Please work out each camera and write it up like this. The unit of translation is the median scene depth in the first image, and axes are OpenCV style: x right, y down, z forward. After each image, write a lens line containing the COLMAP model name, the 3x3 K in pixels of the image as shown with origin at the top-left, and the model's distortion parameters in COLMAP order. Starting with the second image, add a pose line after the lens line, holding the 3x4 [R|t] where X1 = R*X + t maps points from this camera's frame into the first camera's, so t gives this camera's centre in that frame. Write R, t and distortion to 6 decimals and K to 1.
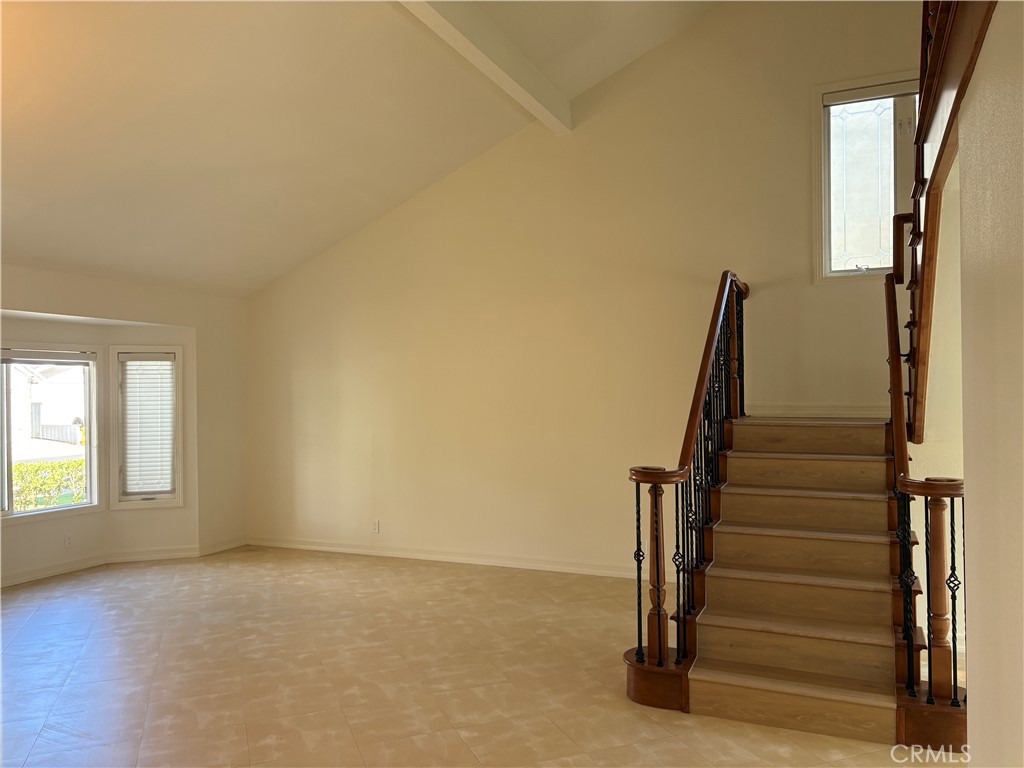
lens RADIAL K [[777.9, 0, 512.0], [0, 777.9, 384.0], [0, 0, 1]] dist [0.039217, -0.077668]
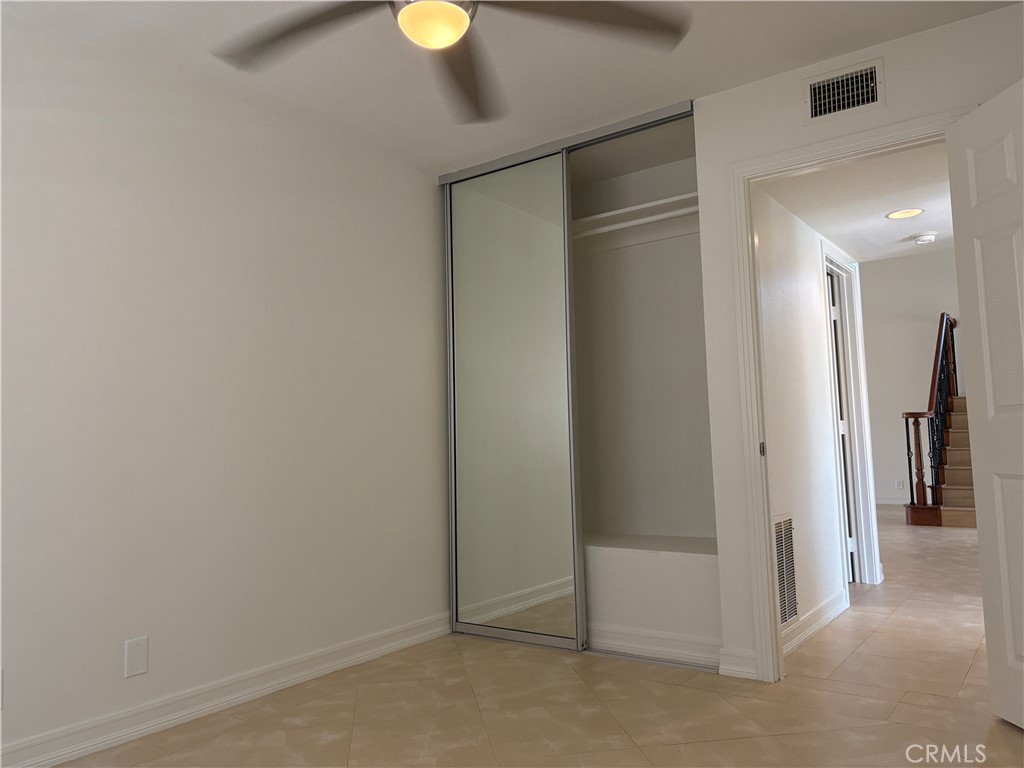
lens RADIAL K [[780.2, 0, 509.6], [0, 780.2, 395.8], [0, 0, 1]] dist [0.063135, -0.074472]
pose [[0.977350, -0.041716, -0.207475, -0.361487], [0.030552, 0.997922, -0.056726, 0.128042], [0.209410, 0.049102, 0.976594, -1.059794]]
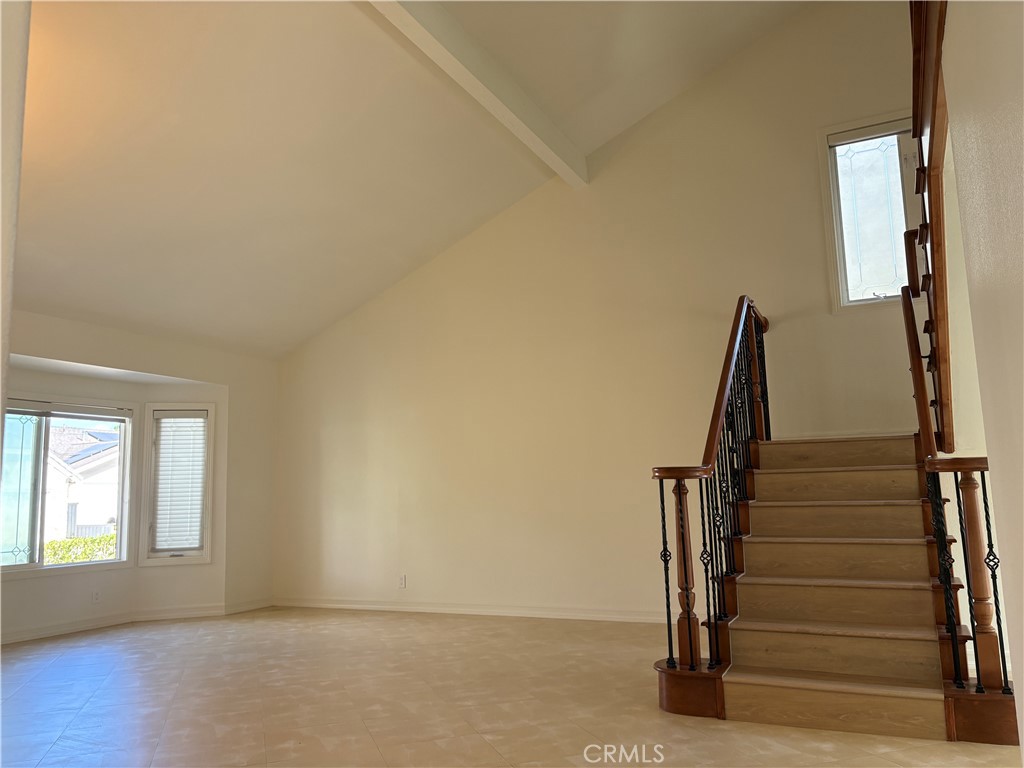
lens RADIAL K [[777.9, 0, 512.0], [0, 777.9, 384.0], [0, 0, 1]] dist [0.039217, -0.077668]
pose [[0.999006, -0.023641, -0.037794, 0.010647], [0.018253, 0.990399, -0.137030, 0.115669], [0.040671, 0.136204, 0.989846, -0.004763]]
